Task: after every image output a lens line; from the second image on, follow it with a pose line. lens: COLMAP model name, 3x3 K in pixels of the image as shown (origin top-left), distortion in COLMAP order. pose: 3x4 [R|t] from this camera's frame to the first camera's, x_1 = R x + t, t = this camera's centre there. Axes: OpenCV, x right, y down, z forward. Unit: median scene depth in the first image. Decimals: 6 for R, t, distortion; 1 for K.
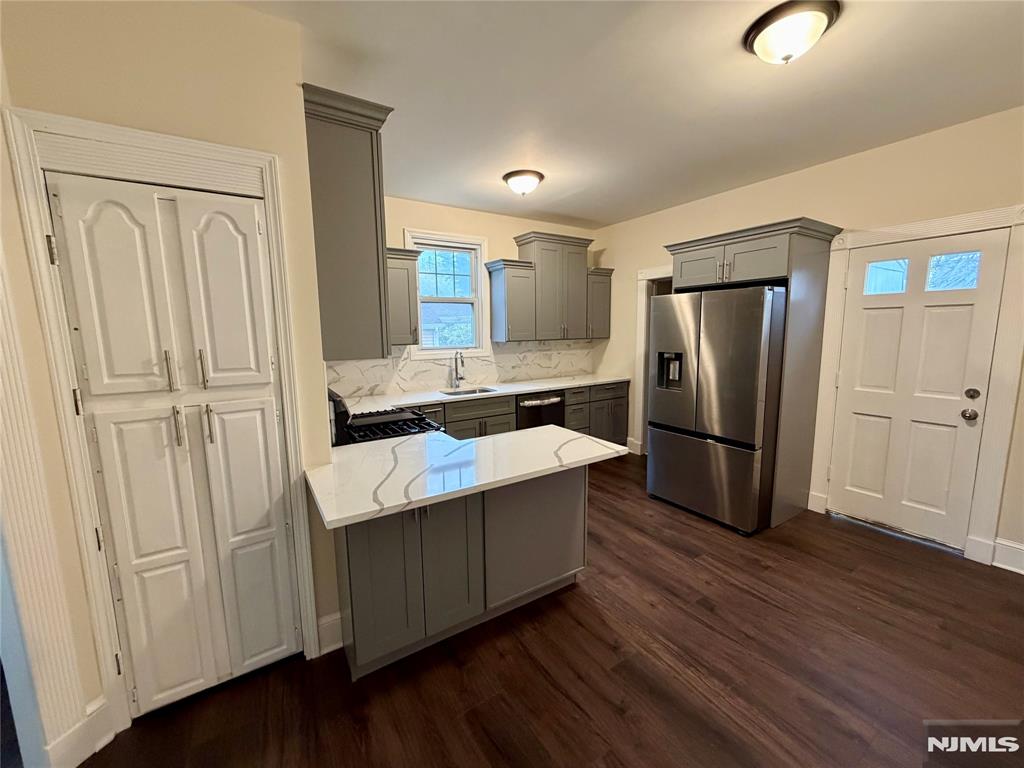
lens RADIAL K [[408.1, 0, 509.3], [0, 408.1, 384.3], [0, 0, 1]] dist [0.000584, 0.000045]
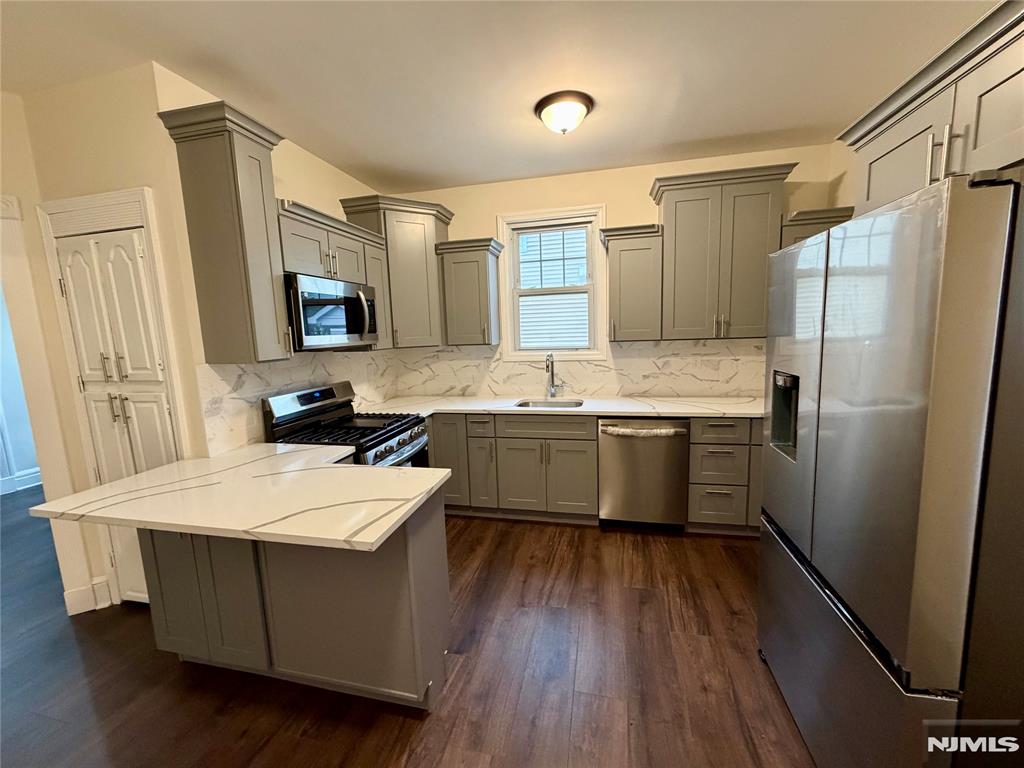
lens RADIAL K [[408.1, 0, 509.3], [0, 408.1, 384.7], [0, 0, 1]] dist [0.000584, 0.000045]
pose [[0.698143, 0.086529, -0.710710, 0.408511], [-0.072851, 0.996103, 0.049713, -0.052885], [0.712242, 0.017069, 0.701726, 0.369632]]
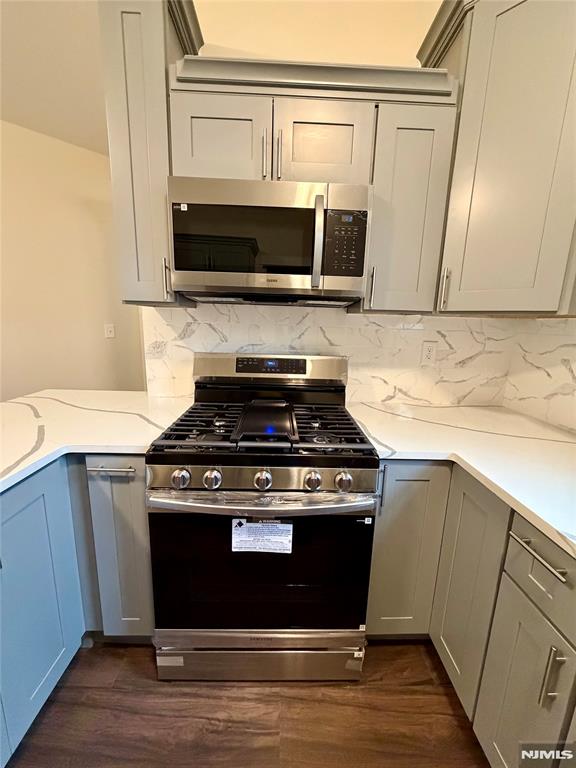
lens RADIAL K [[306.1, 0, 287.5], [0, 306.1, 381.8], [0, 0, 1]] dist [0.000584, 0.000045]
pose [[-0.517137, 0.164196, -0.840005, 0.038053], [-0.139498, 0.952134, 0.271994, -0.063952], [0.844458, 0.257837, -0.469479, 0.799281]]
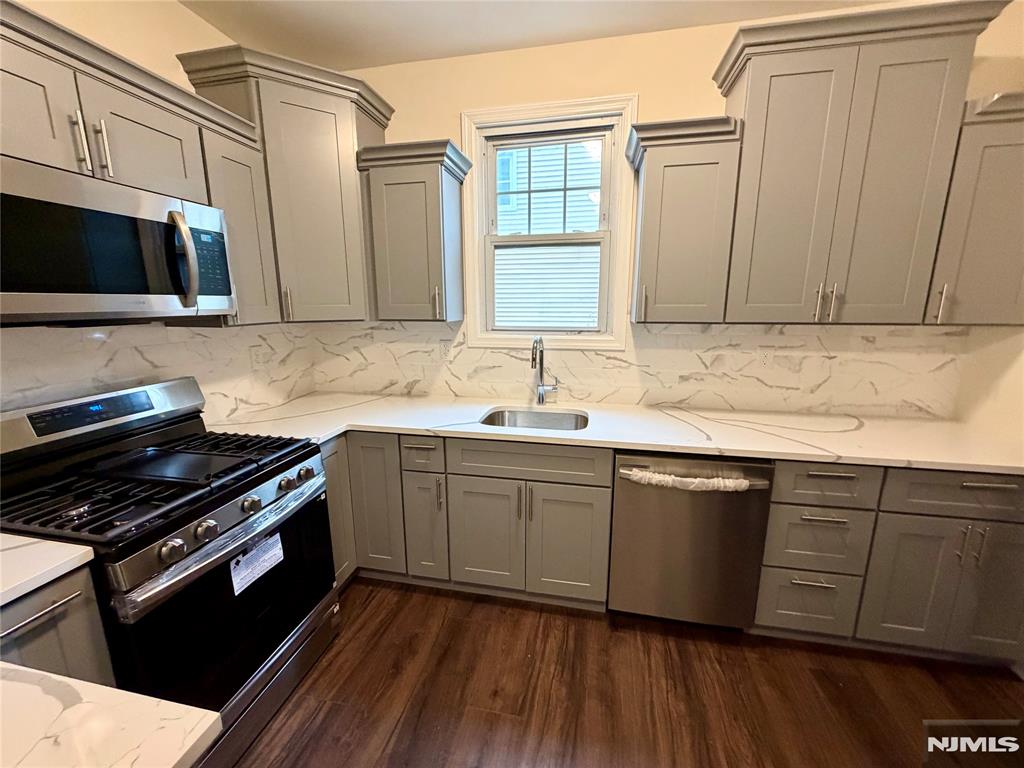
lens RADIAL K [[408.1, 0, 509.9], [0, 408.1, 383.7], [0, 0, 1]] dist [0.000584, 0.000045]
pose [[0.715344, 0.149619, -0.682567, 0.216227], [-0.102783, 0.988713, 0.109008, -0.076001], [0.691172, -0.007822, 0.722648, 0.598748]]
